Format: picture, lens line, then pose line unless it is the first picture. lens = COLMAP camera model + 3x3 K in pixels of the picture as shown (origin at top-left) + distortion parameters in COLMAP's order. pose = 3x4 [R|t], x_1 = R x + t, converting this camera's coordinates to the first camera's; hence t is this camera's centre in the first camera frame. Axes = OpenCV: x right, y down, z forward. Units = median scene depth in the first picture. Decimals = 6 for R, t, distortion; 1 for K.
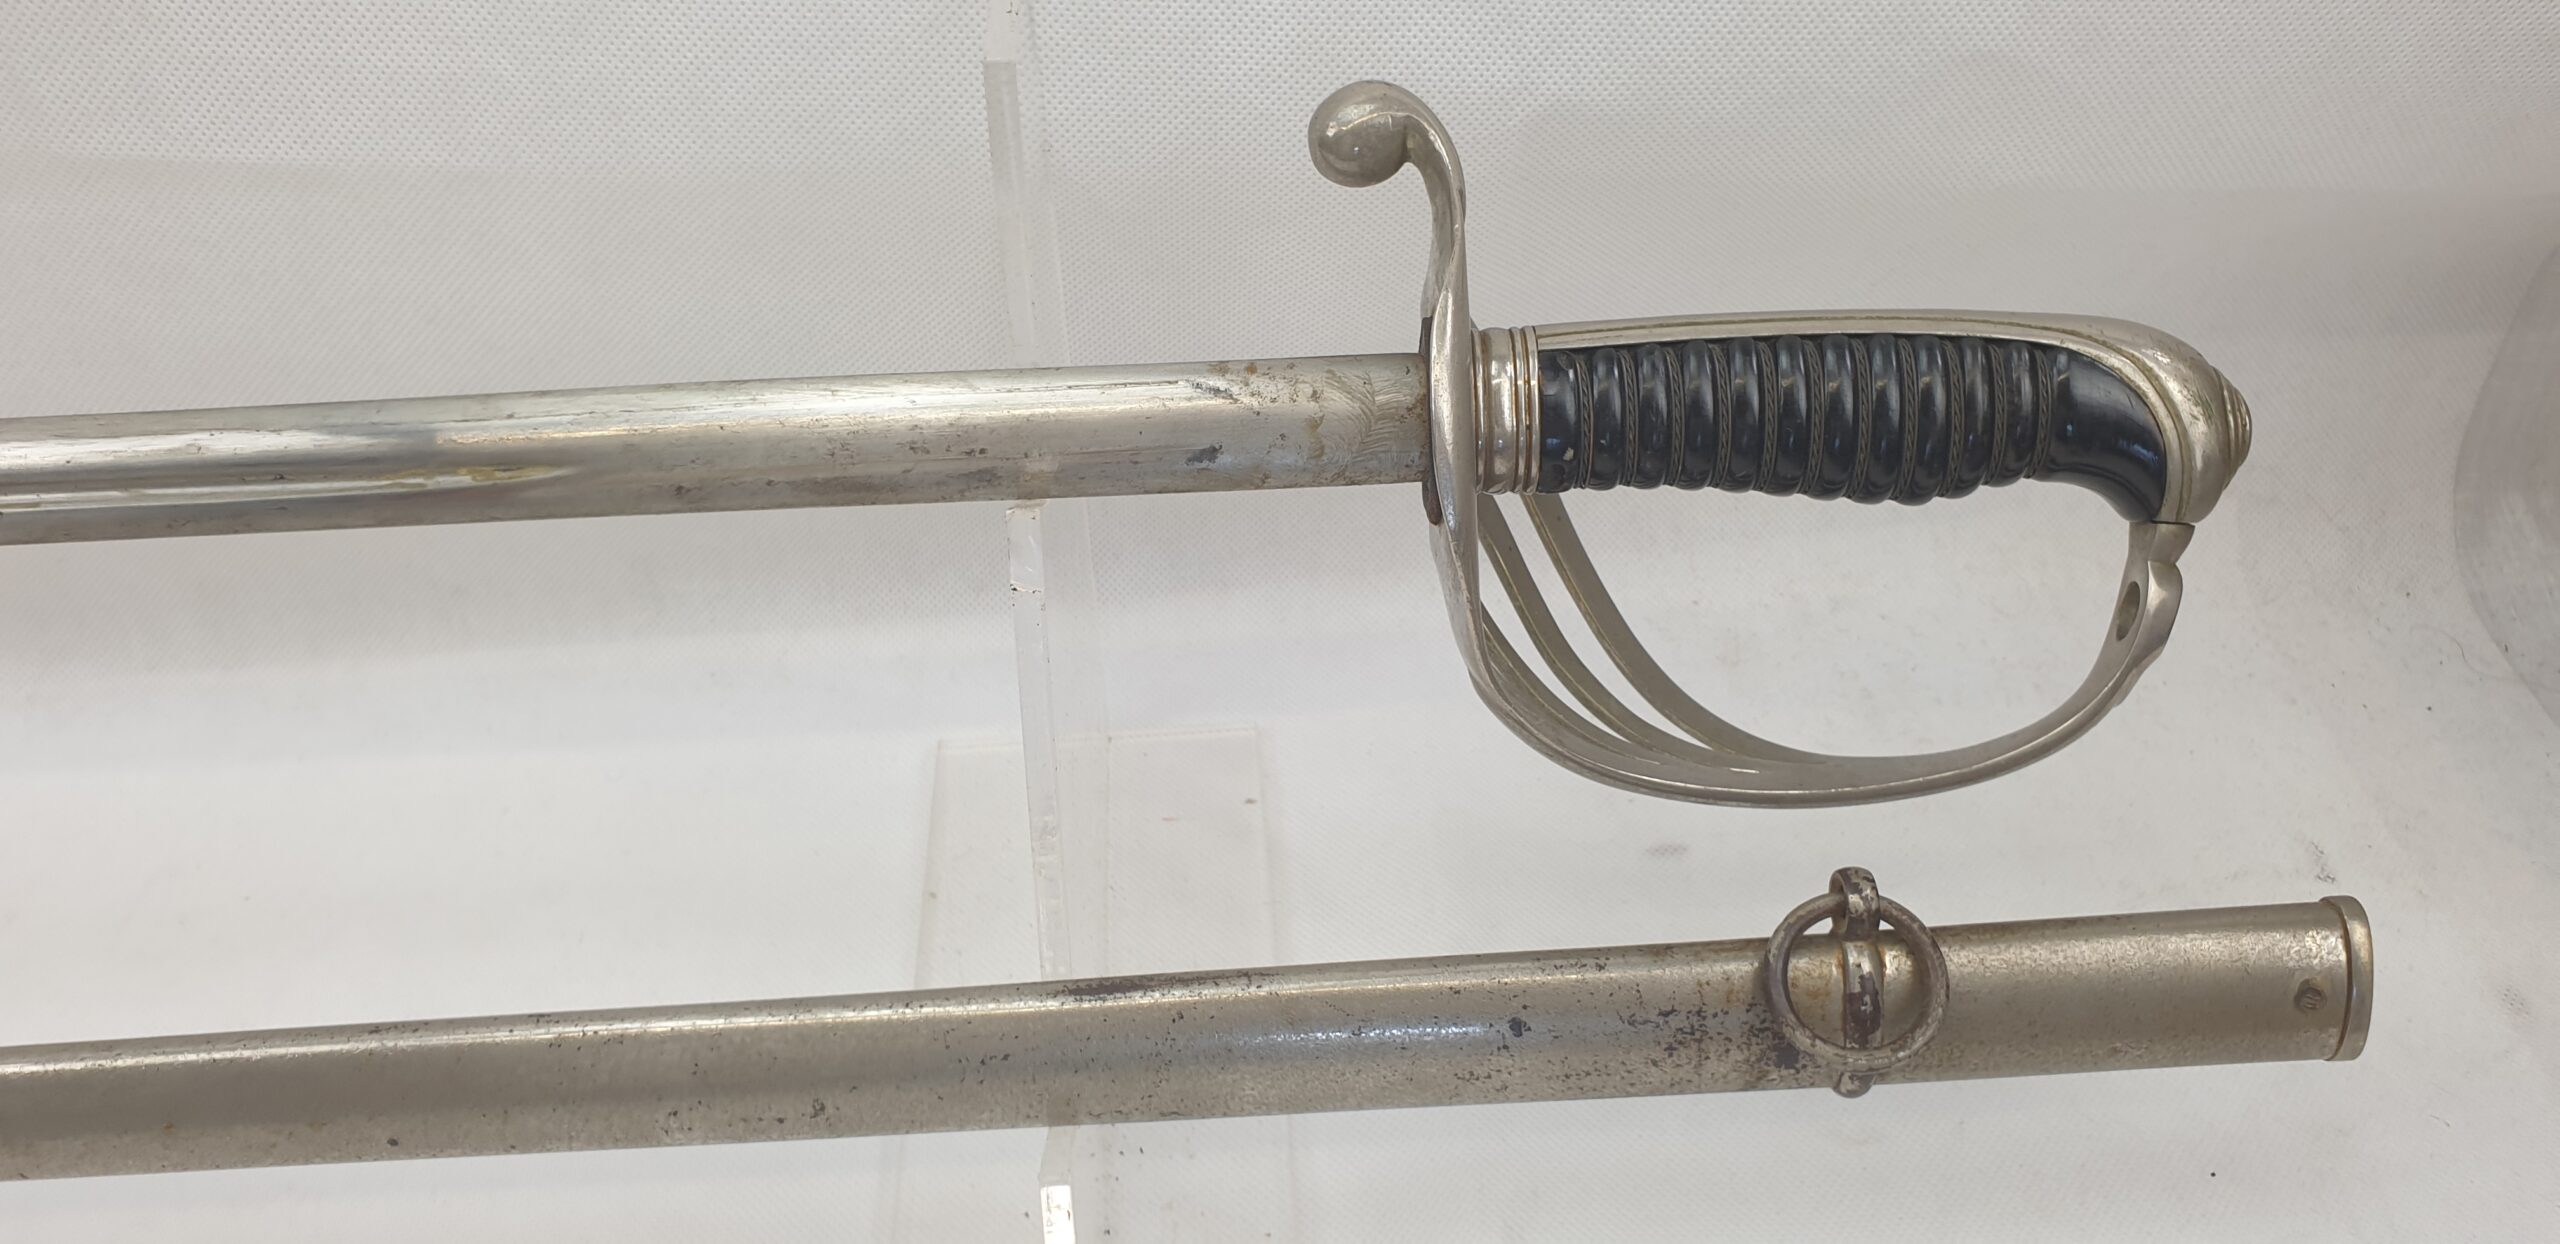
lens RADIAL K [[2010.5, 0, 1301.0], [0, 2010.5, 632.1], [0, 0, 1]] dist [0.030179, -0.045216]
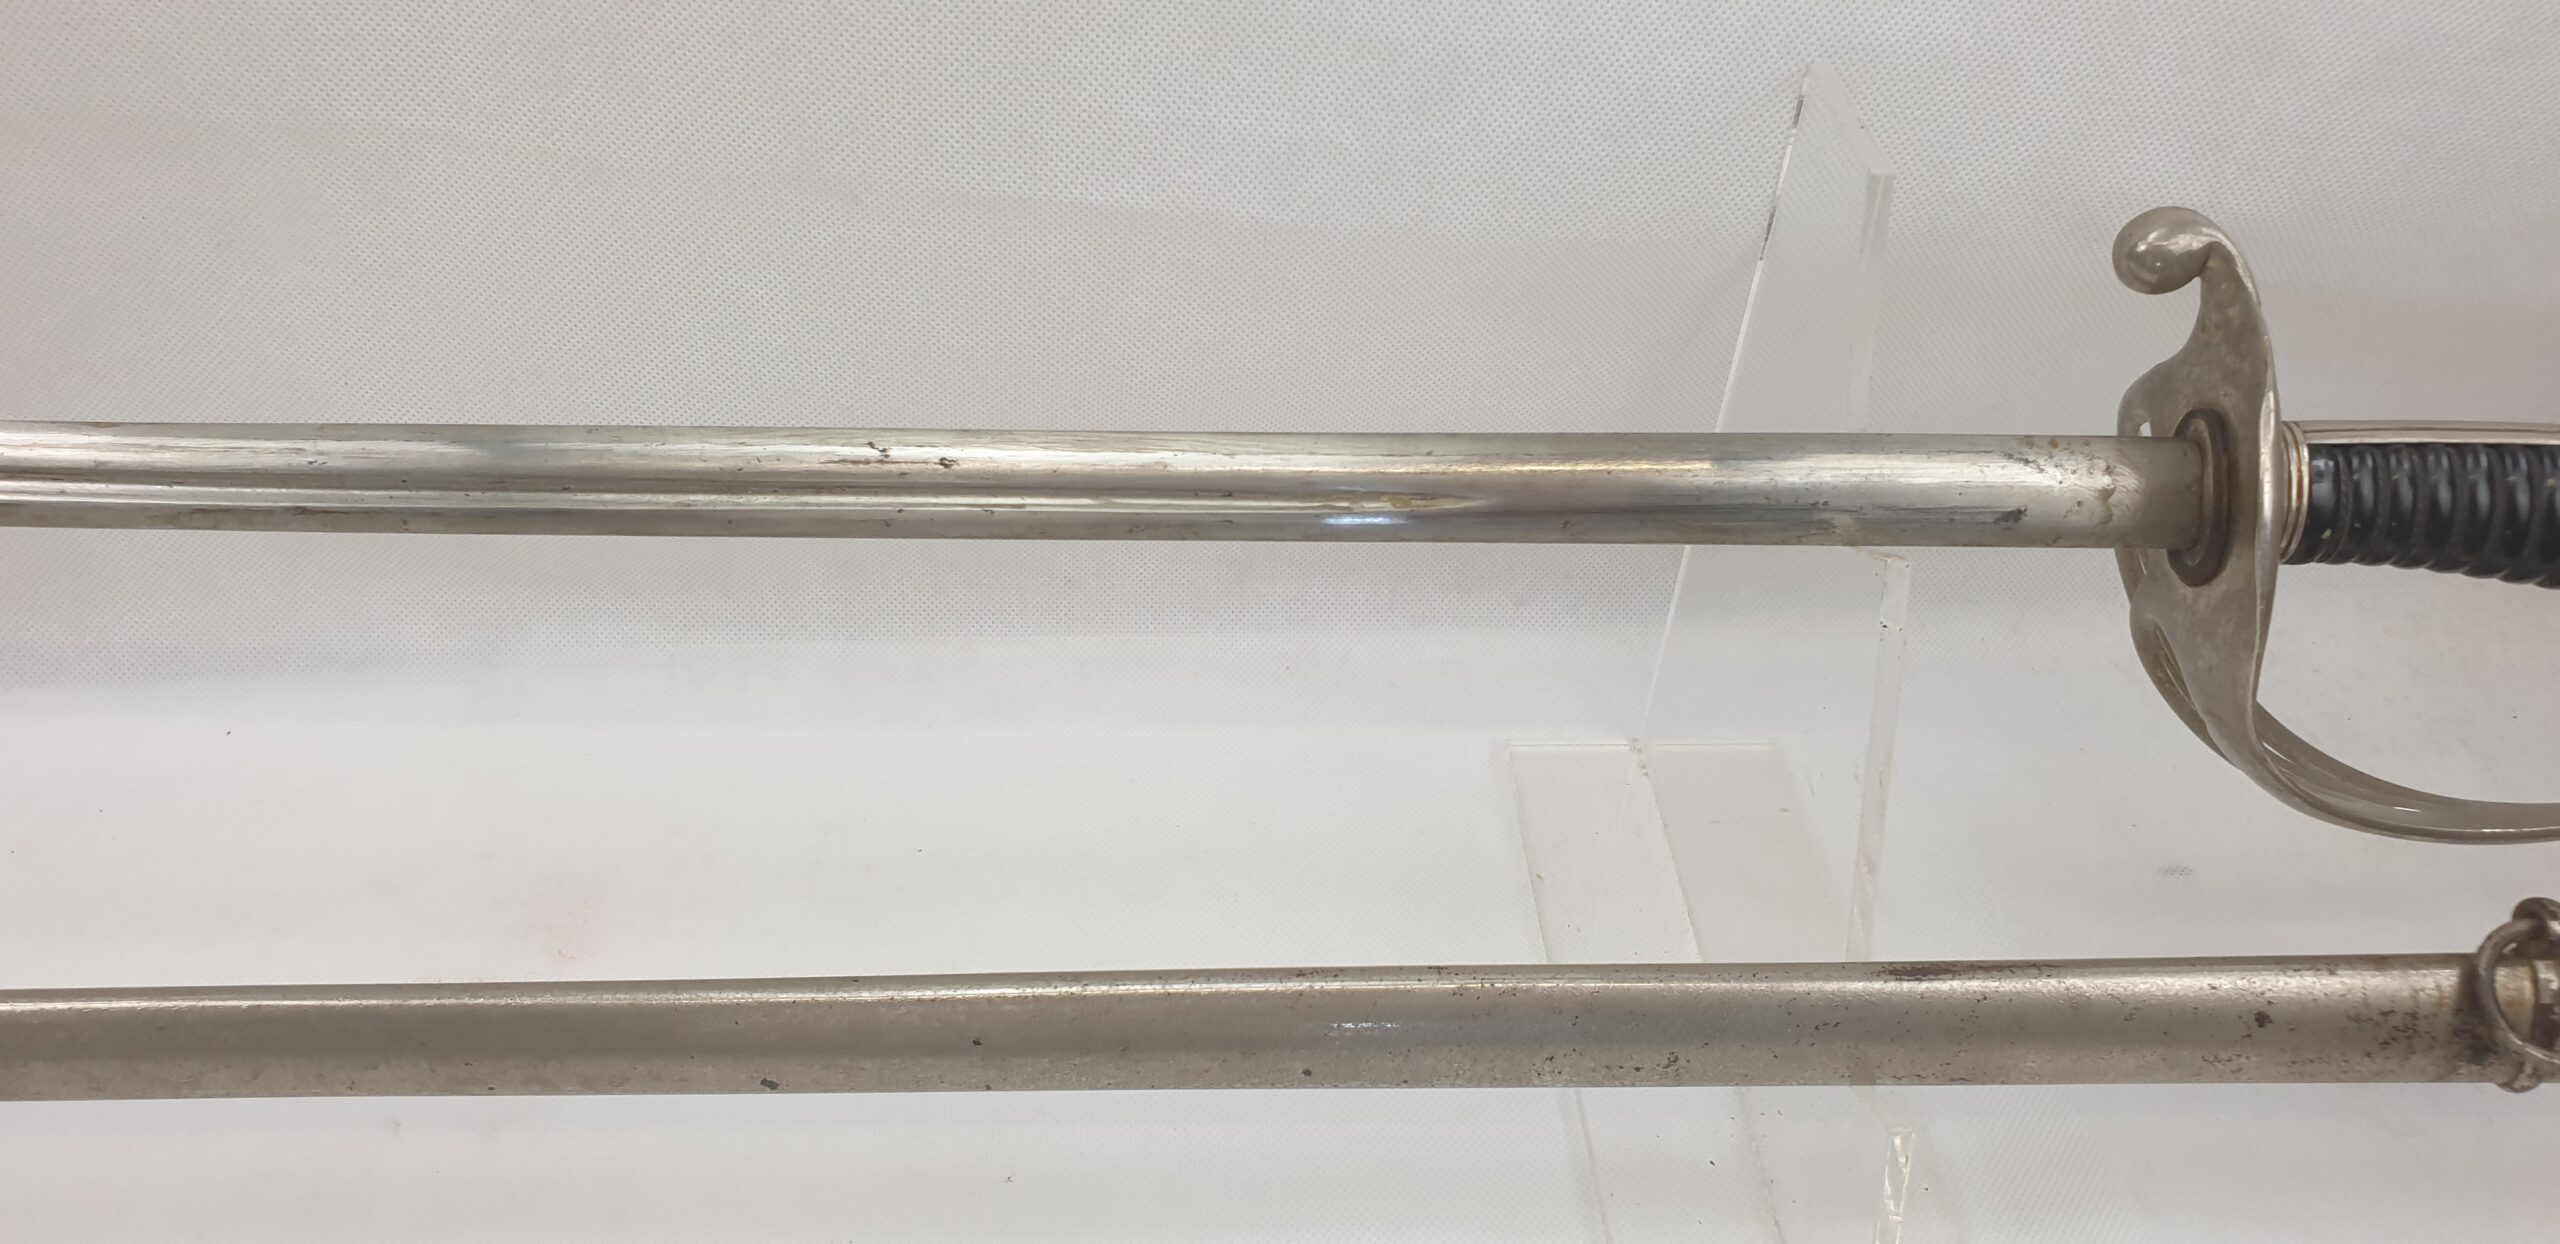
lens RADIAL K [[2010.5, 0, 1303.0], [0, 2010.5, 620.1], [0, 0, 1]] dist [0.030179, -0.045216]
pose [[0.997855, 0.053046, 0.038363, -0.503049], [-0.052839, 0.998583, -0.006388, 0.001050], [-0.038648, 0.004348, 0.999243, -0.153166]]
